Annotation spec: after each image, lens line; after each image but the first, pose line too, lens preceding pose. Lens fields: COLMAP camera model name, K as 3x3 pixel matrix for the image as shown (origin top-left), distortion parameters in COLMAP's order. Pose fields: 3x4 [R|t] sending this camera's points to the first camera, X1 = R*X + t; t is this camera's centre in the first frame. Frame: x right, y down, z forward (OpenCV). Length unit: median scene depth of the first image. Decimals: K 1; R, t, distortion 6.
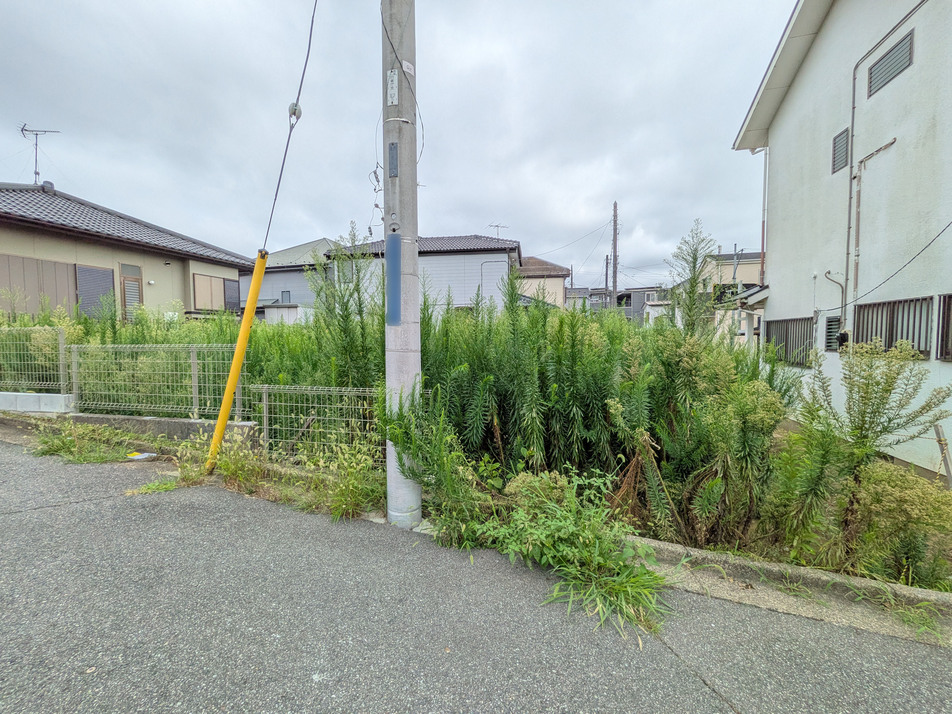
lens RADIAL K [[378.0, 0, 477.5], [0, 378.0, 356.9], [0, 0, 1]] dist [-0.003537, 0.001354]
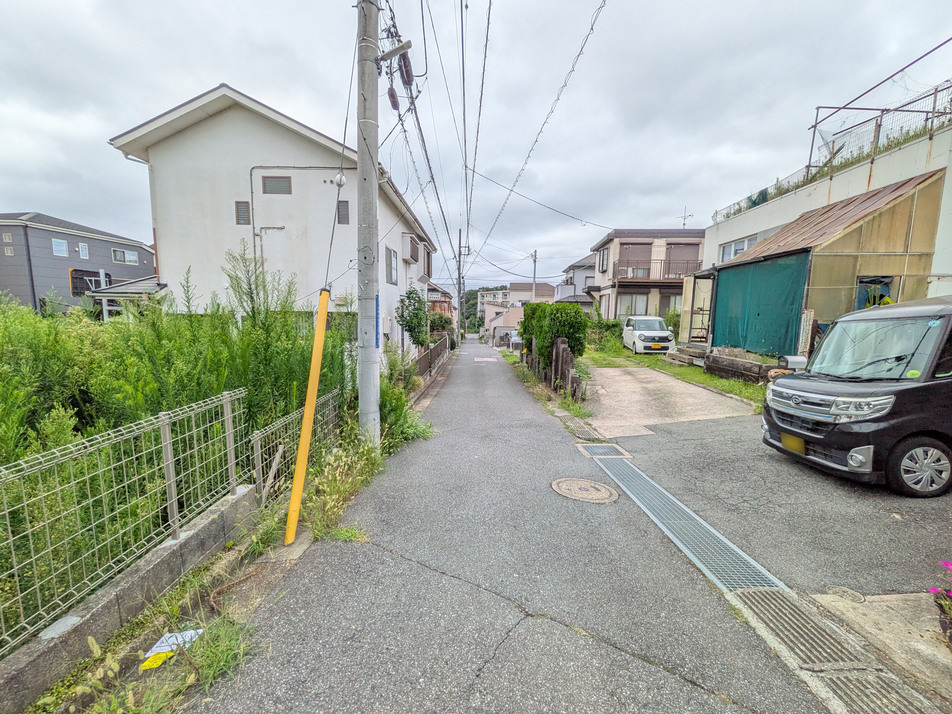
lens RADIAL K [[378.0, 0, 477.4], [0, 378.0, 353.7], [0, 0, 1]] dist [-0.003537, 0.001354]
pose [[-0.228861, -0.106606, 0.967604, -0.930798], [0.029493, 0.992770, 0.116354, -0.114213], [-0.973012, 0.055167, -0.224062, 0.444923]]
